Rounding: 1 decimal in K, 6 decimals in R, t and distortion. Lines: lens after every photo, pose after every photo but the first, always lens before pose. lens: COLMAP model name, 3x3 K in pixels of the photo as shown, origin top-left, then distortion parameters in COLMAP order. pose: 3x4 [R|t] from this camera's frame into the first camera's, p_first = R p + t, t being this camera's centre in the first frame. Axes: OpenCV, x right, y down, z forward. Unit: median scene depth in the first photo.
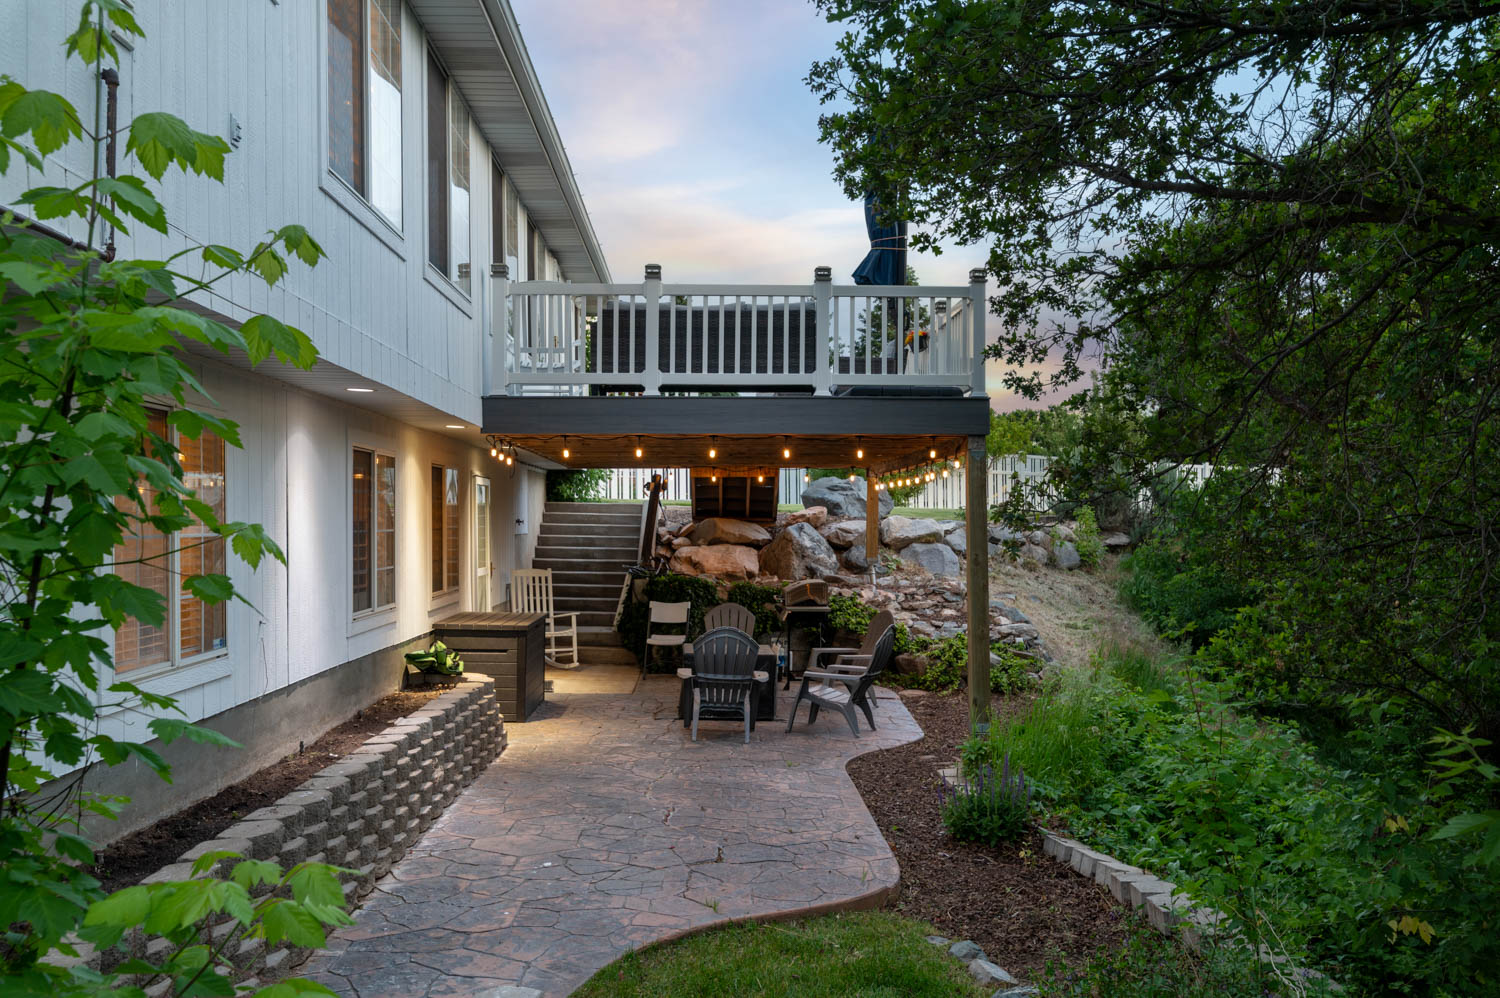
lens RADIAL K [[1287.0, 0, 747.5], [0, 1287.0, 501.8], [0, 0, 1]] dist [-0.015842, -0.004892]
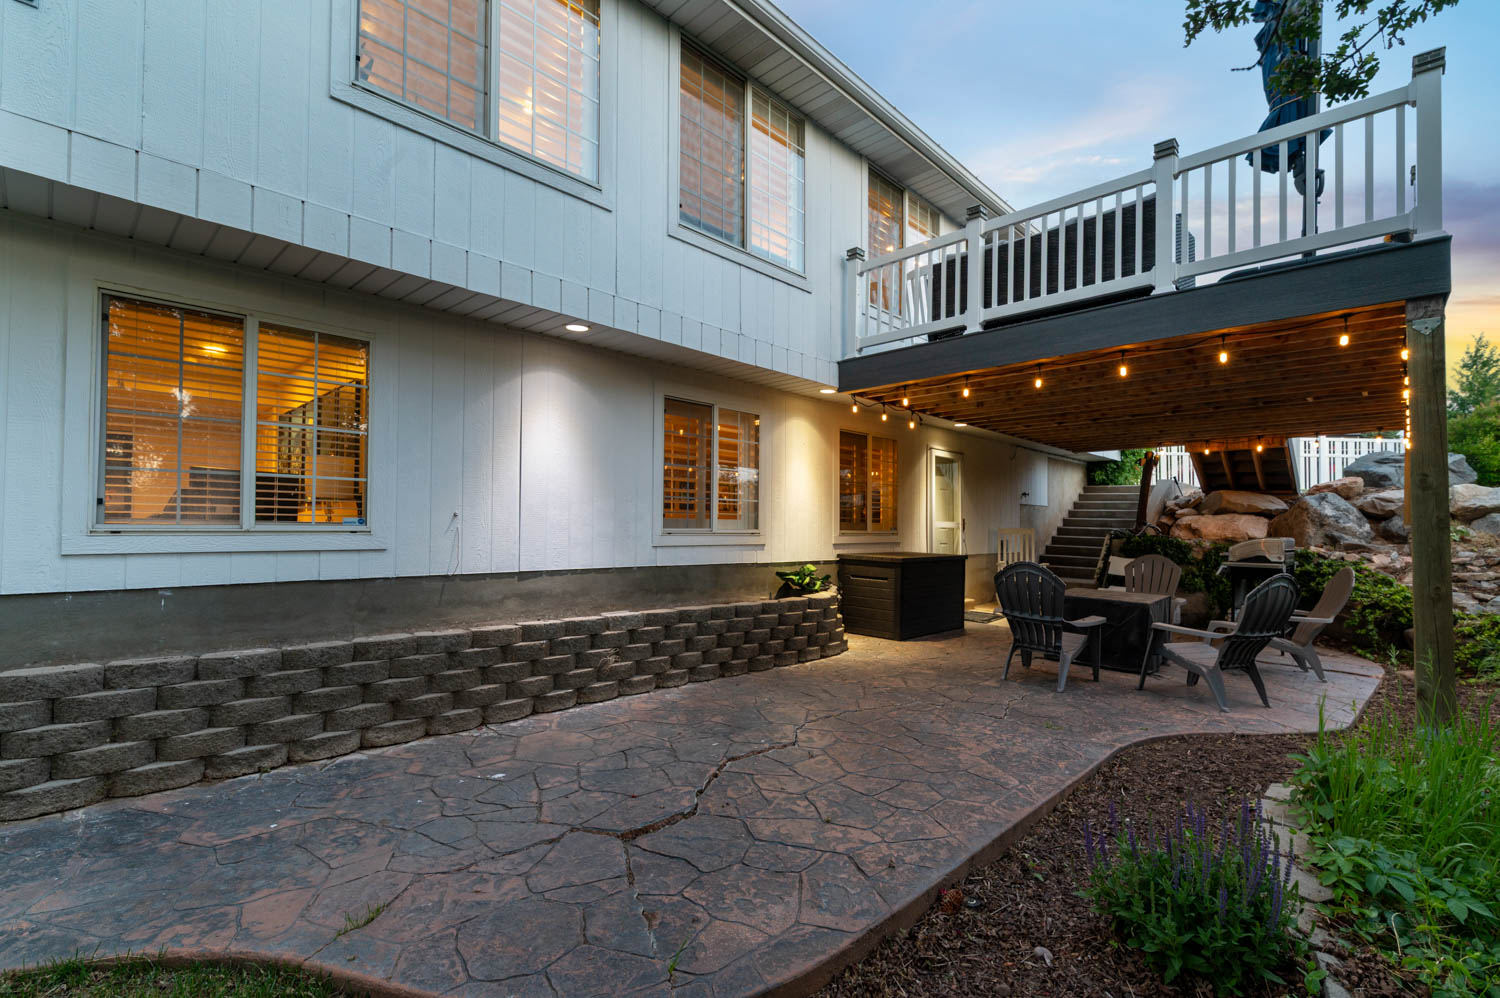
lens RADIAL K [[682.6, 0, 753.1], [0, 682.6, 513.4], [0, 0, 1]] dist [0.003076, 0.000746]
pose [[0.697100, -0.006381, -0.716945, 0.137092], [-0.002838, 0.999928, -0.011659, 0.048069], [0.716968, 0.010163, 0.697032, 0.359136]]
